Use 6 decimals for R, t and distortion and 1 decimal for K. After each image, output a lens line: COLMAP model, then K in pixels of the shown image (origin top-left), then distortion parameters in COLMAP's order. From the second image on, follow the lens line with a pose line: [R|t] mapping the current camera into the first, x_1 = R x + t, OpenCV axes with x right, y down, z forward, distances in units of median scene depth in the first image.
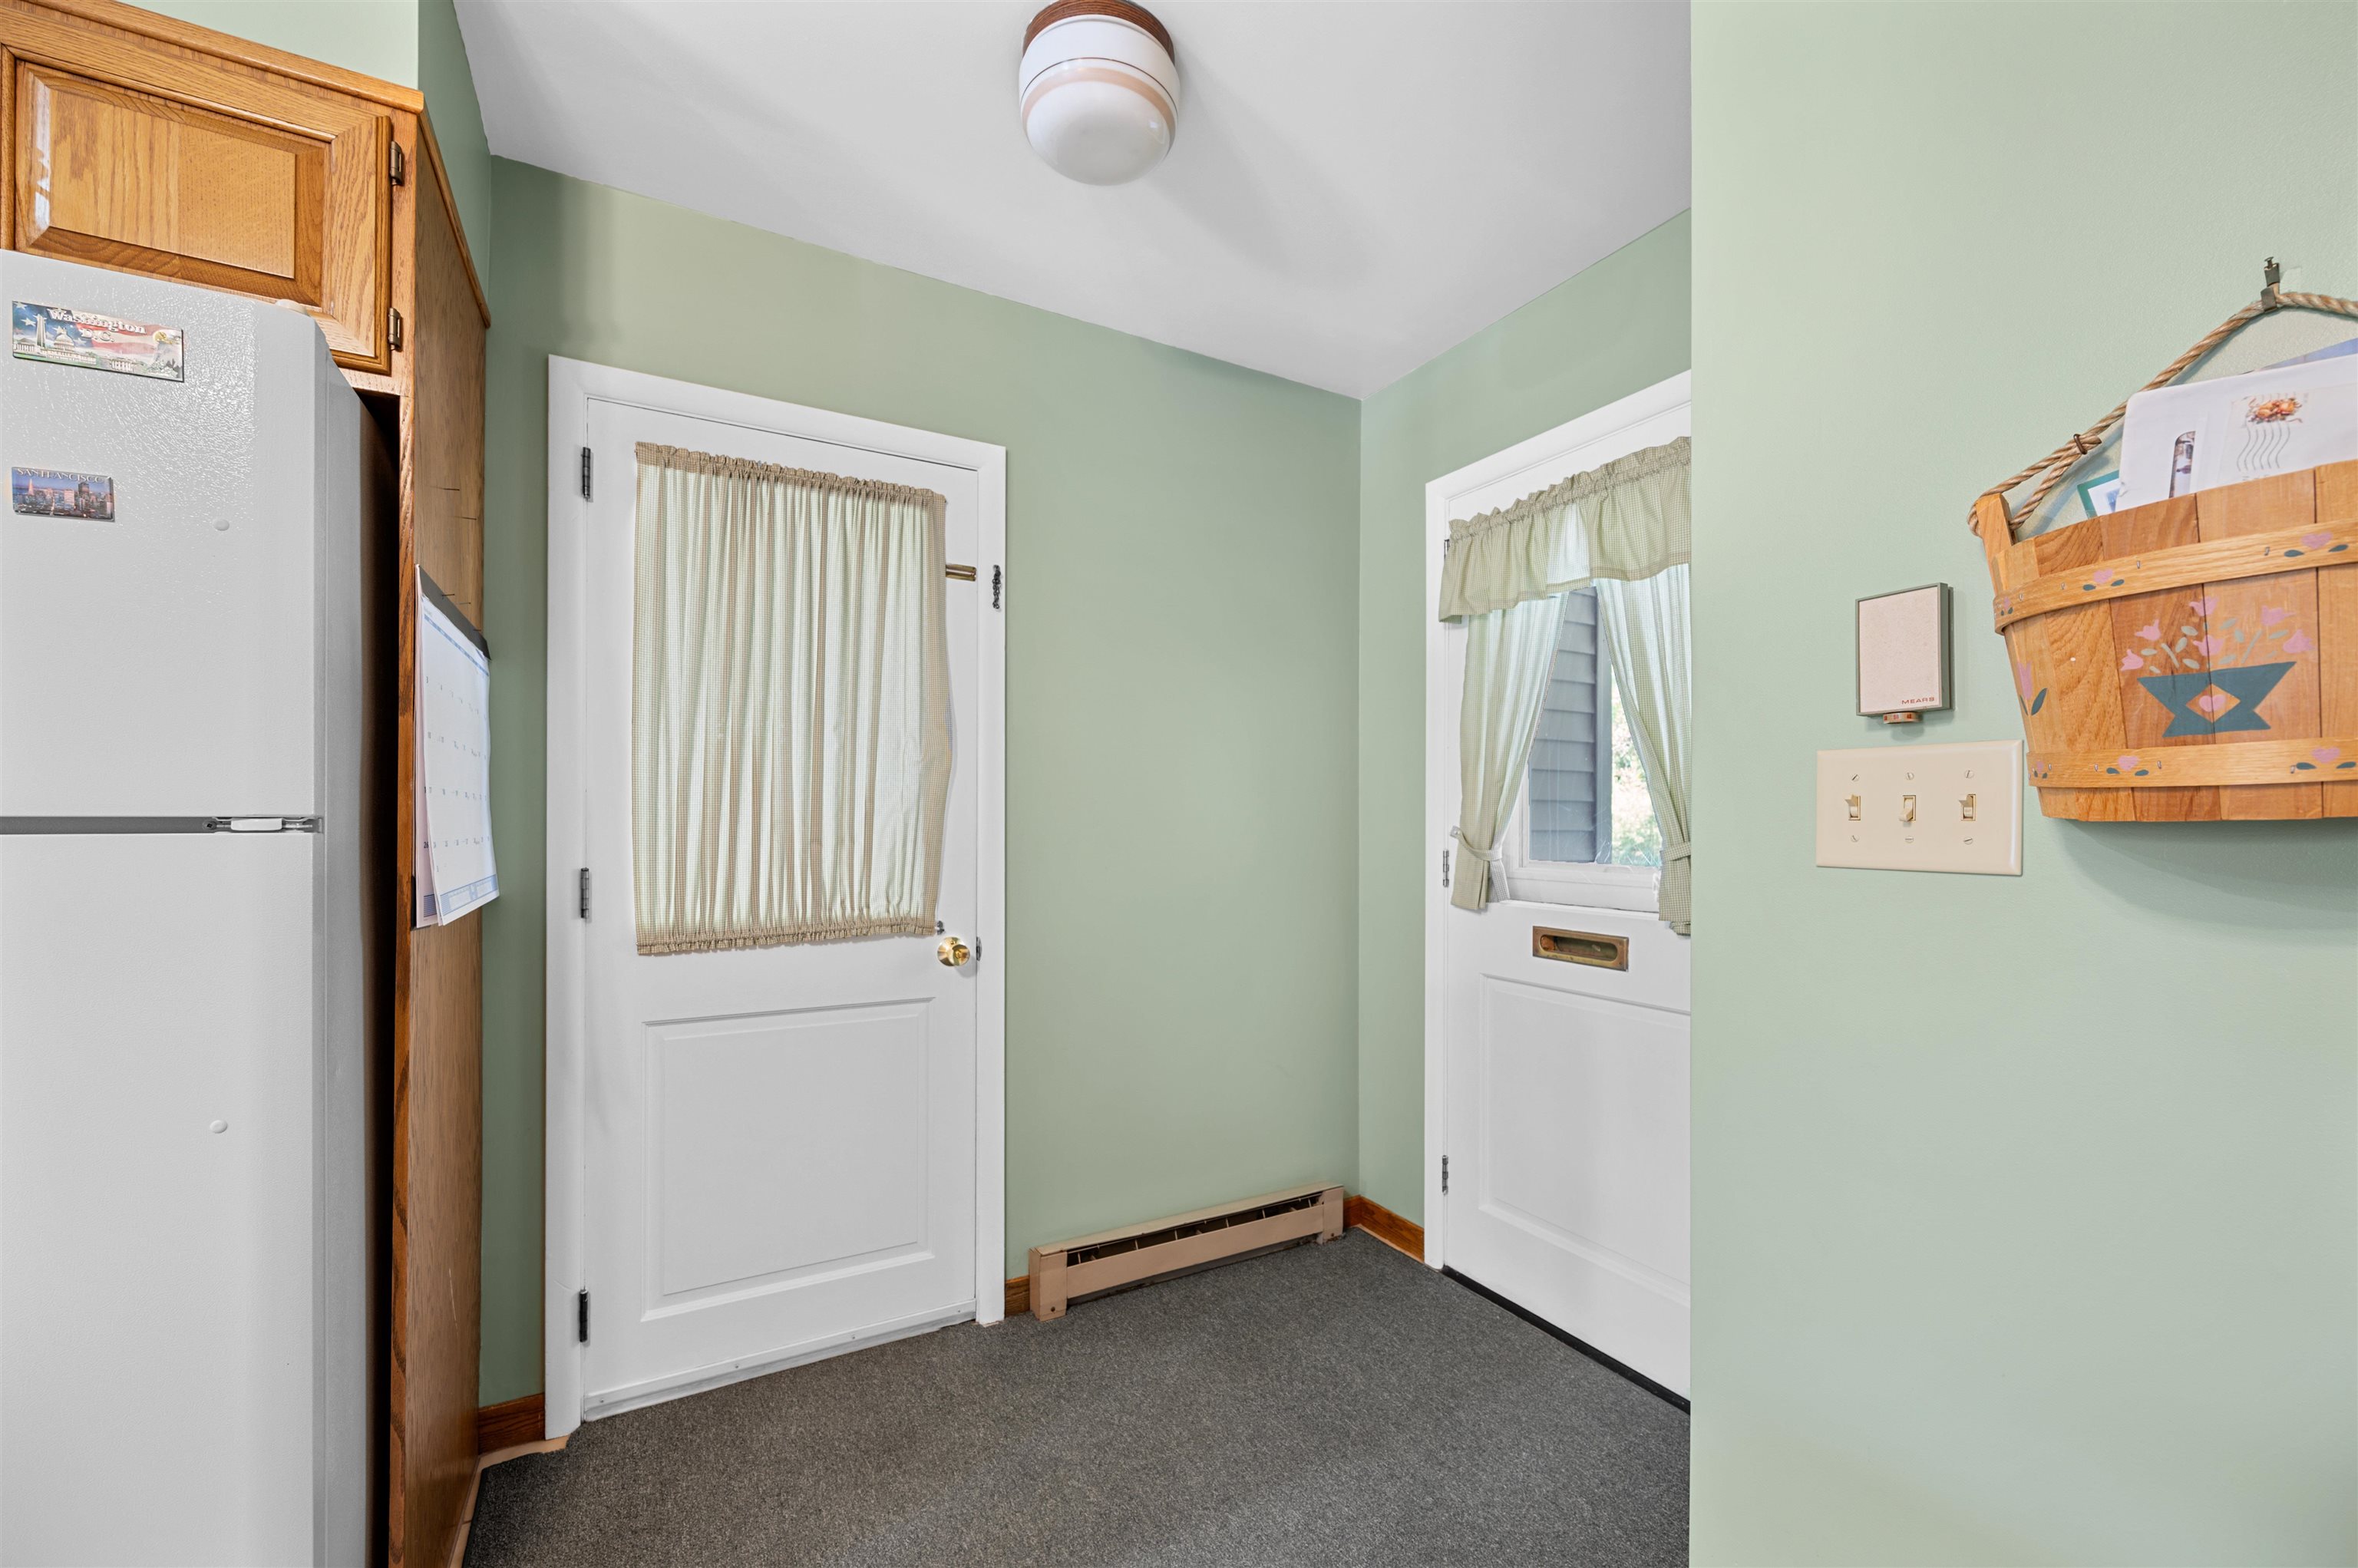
lens RADIAL K [[940.5, 0, 1184.0], [0, 940.5, 815.3], [0, 0, 1]] dist [-0.008239, 0.002720]
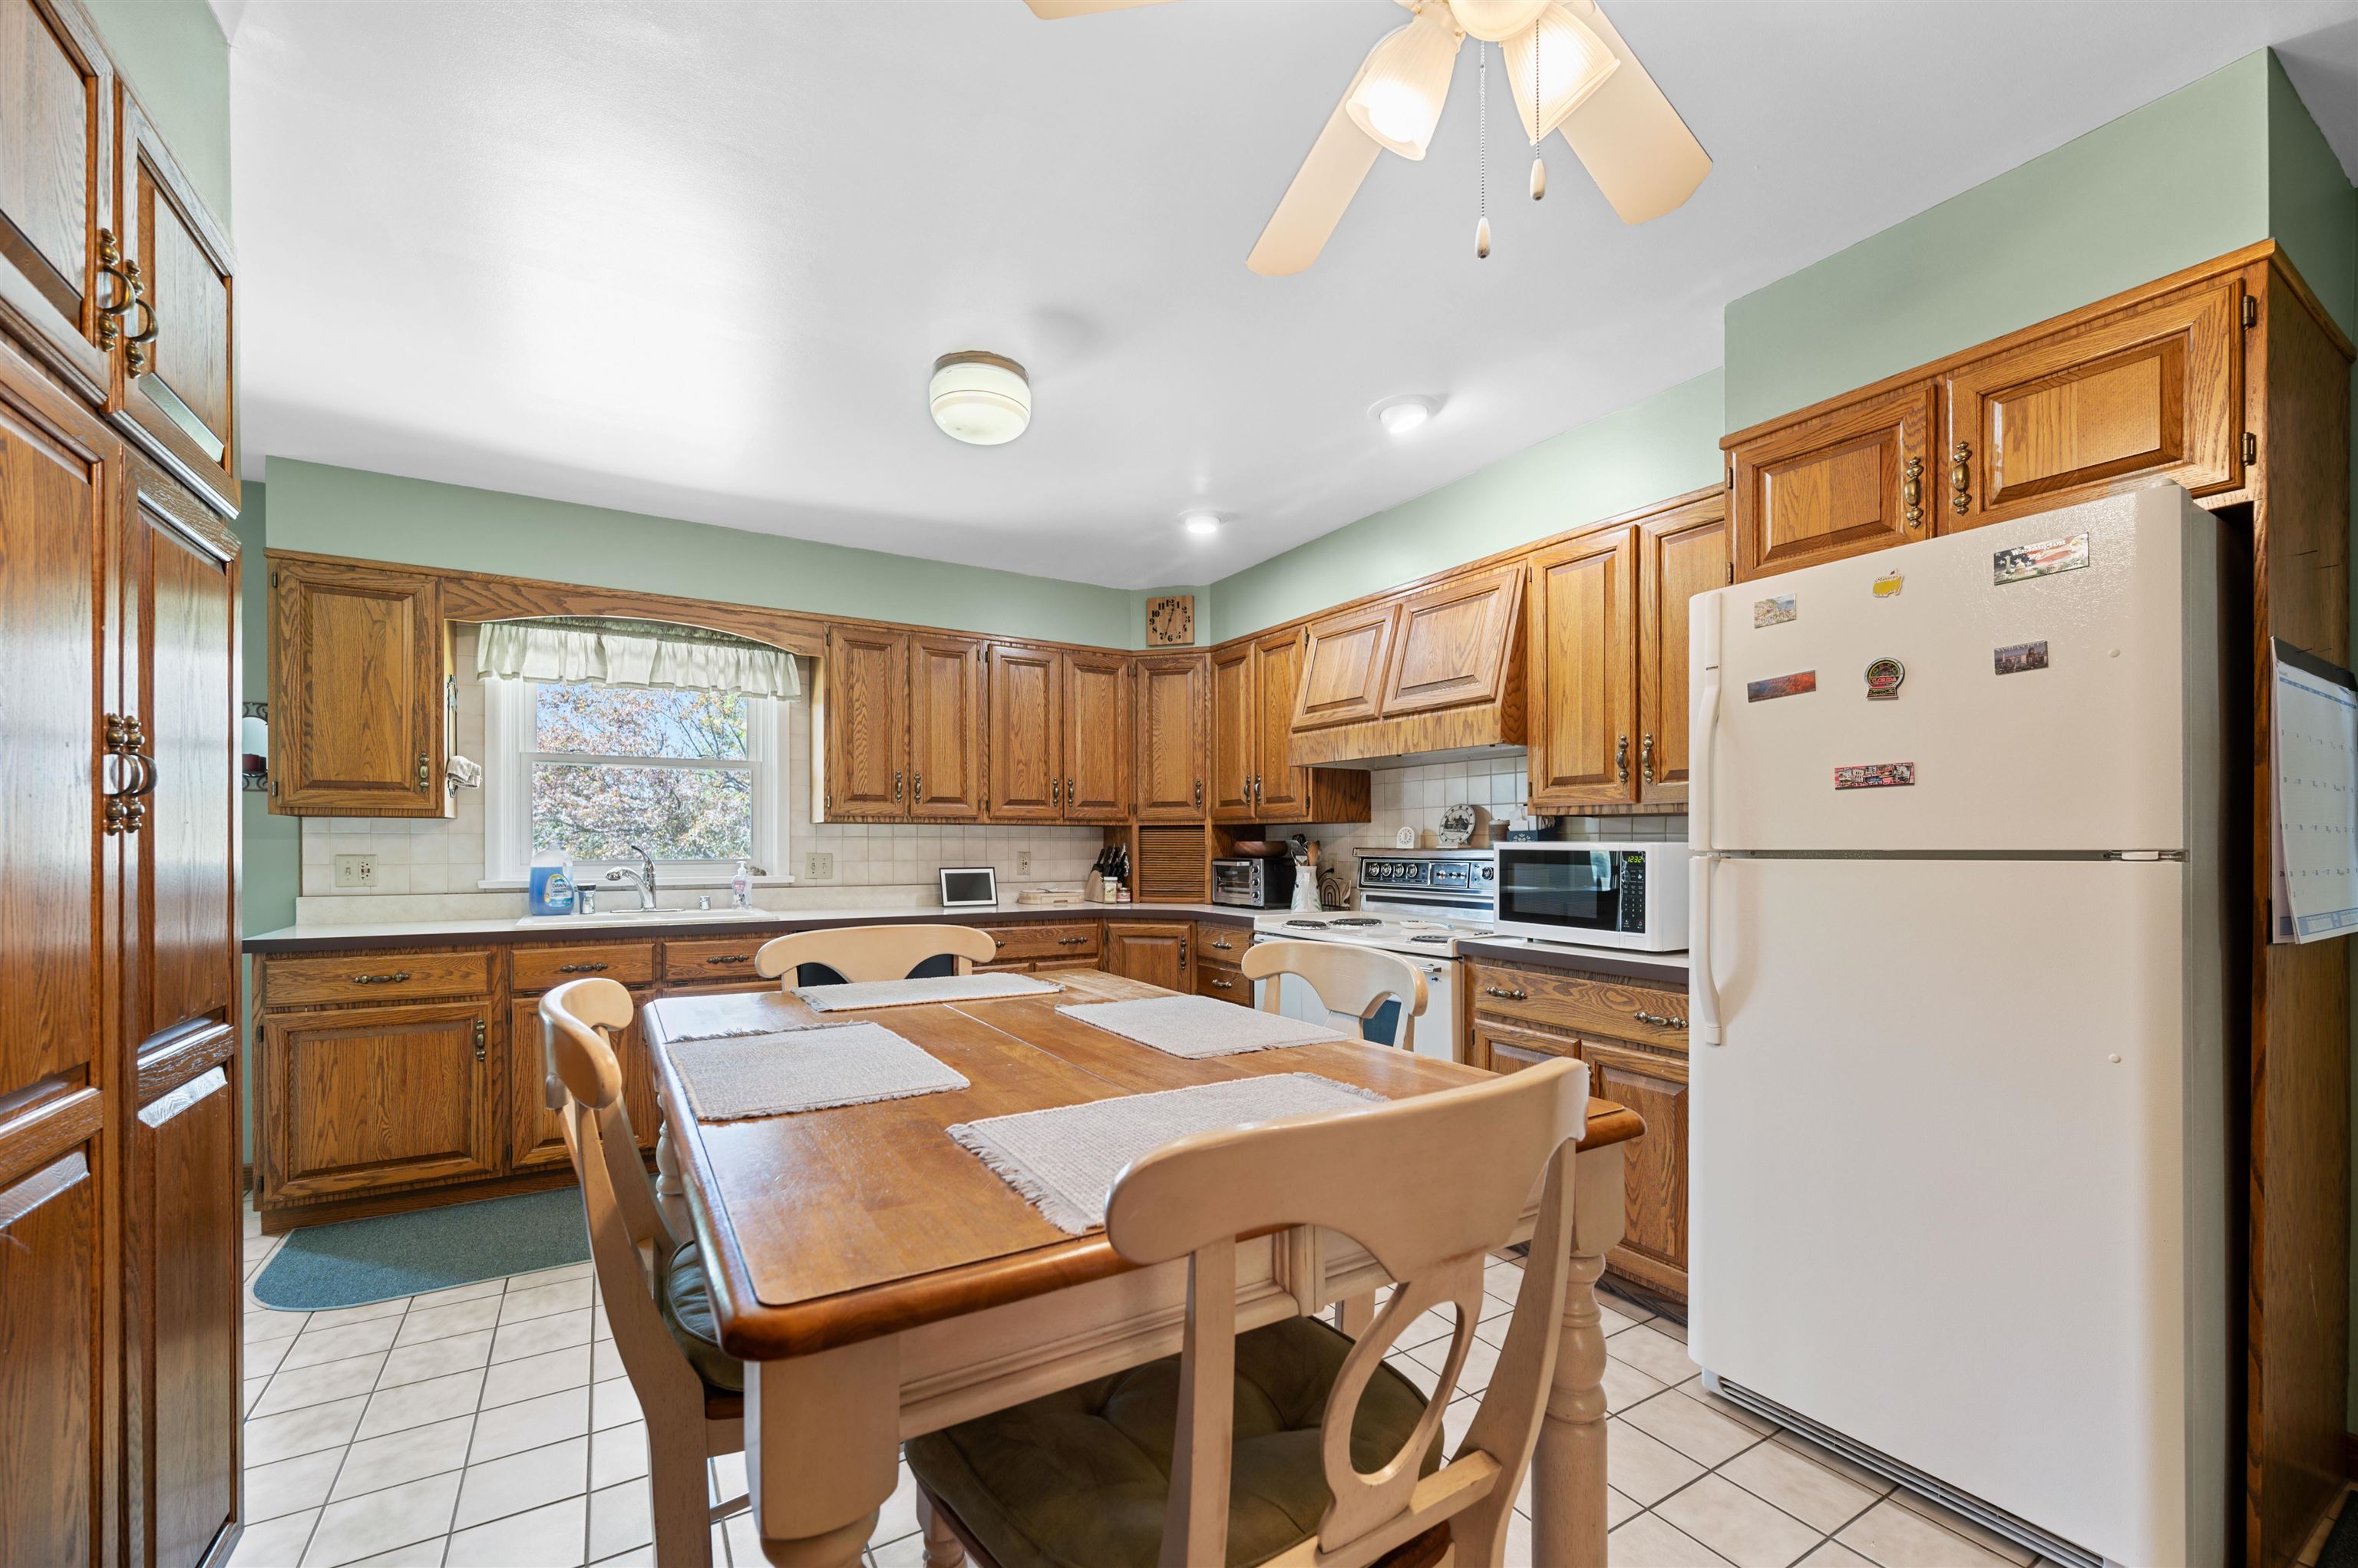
lens RADIAL K [[940.5, 0, 1168.0], [0, 940.5, 845.9], [0, 0, 1]] dist [-0.008239, 0.002720]
pose [[0.018542, -0.000817, -0.999828, 0.277087], [0.004905, 0.999988, -0.000726, -0.007073], [0.999816, -0.004890, 0.018545, -0.344545]]
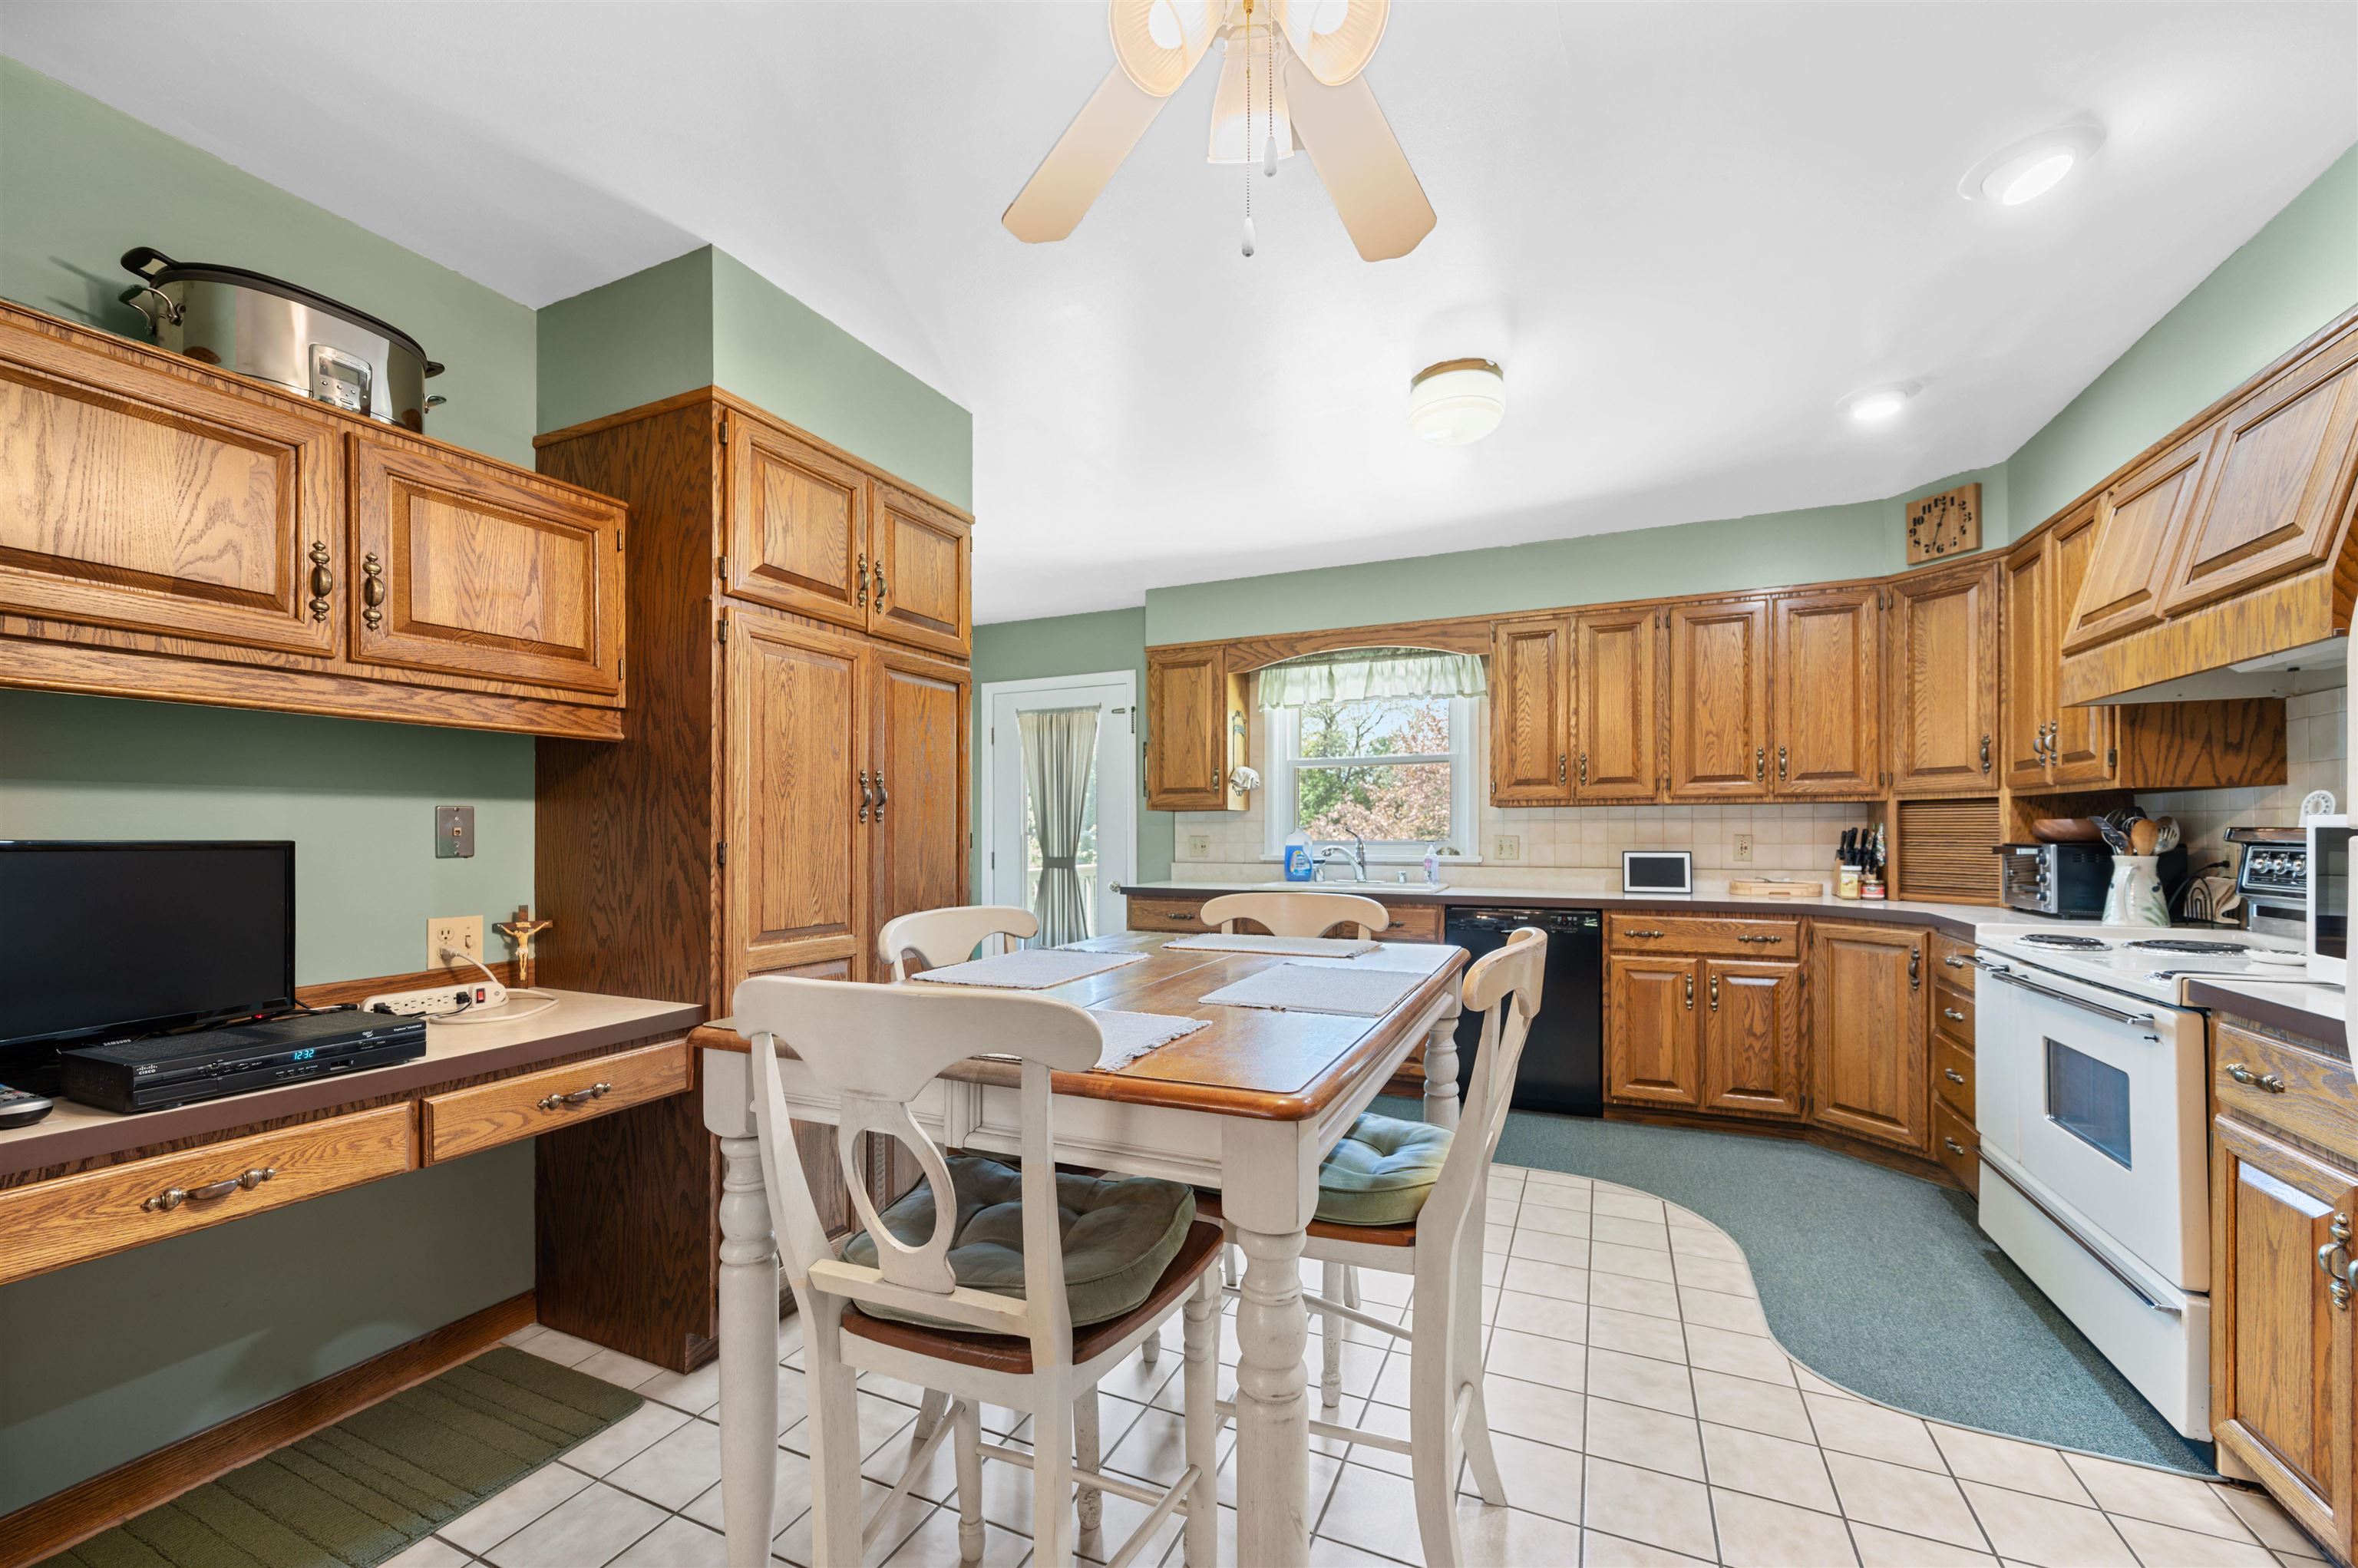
lens RADIAL K [[940.5, 0, 1177.4], [0, 940.5, 832.7], [0, 0, 1]] dist [-0.008239, 0.002720]
pose [[-0.809283, 0.001481, -0.587417, 0.058302], [0.005492, 0.999972, -0.005045, 0.006267], [0.587393, -0.007309, -0.809269, 0.464350]]
